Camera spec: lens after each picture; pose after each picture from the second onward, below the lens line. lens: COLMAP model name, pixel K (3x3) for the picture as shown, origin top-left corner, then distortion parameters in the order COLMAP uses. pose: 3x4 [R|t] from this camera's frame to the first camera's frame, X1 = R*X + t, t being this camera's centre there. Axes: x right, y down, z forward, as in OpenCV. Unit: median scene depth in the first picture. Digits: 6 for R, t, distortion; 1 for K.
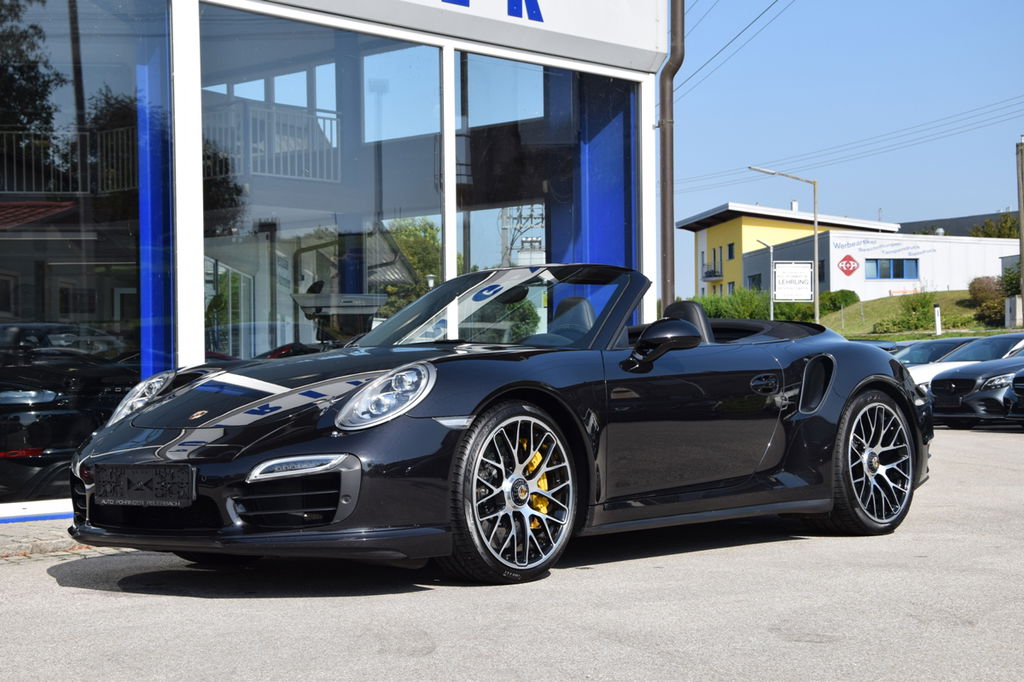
lens RADIAL K [[1811.4, 0, 512.0], [0, 1811.4, 341.0], [0, 0, 1]] dist [0.234610, -0.061299]
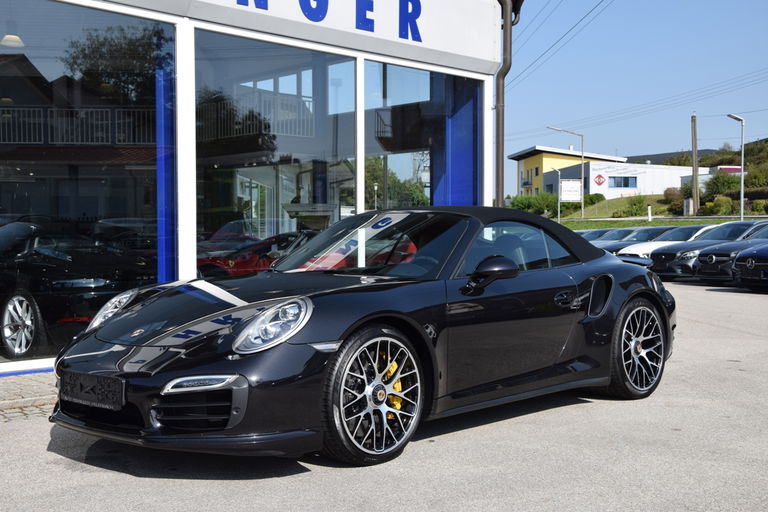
lens RADIAL K [[936.4, 0, 384.0], [0, 936.4, 256.0], [0, 0, 1]] dist [0.013599, 0.013424]
pose [[0.999142, 0.010504, -0.040067, 0.026553], [-0.008722, 0.998975, 0.044407, -0.036730], [0.040493, -0.044020, 0.998210, 0.256998]]
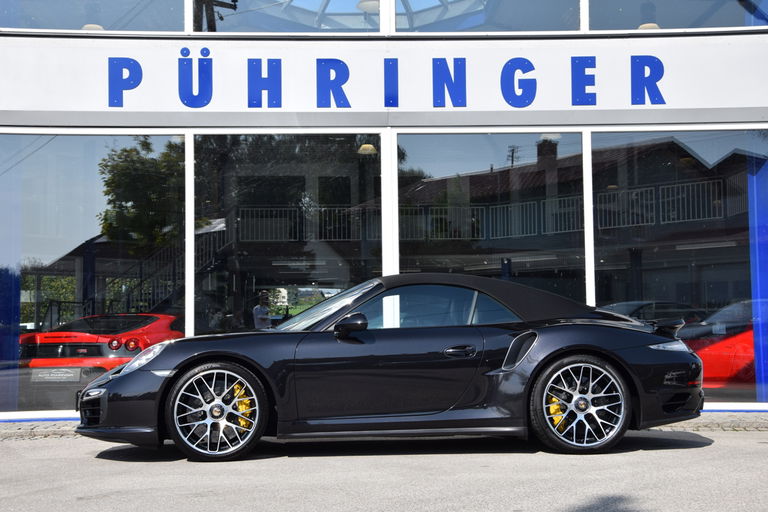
lens RADIAL K [[1114.6, 0, 384.0], [0, 1114.6, 256.0], [0, 0, 1]] dist [0.116144, 0.005446]
pose [[0.695793, -0.049976, -0.716502, 0.727990], [0.020526, 0.998552, -0.049717, -0.010544], [0.717949, 0.019886, 0.695811, 0.262220]]
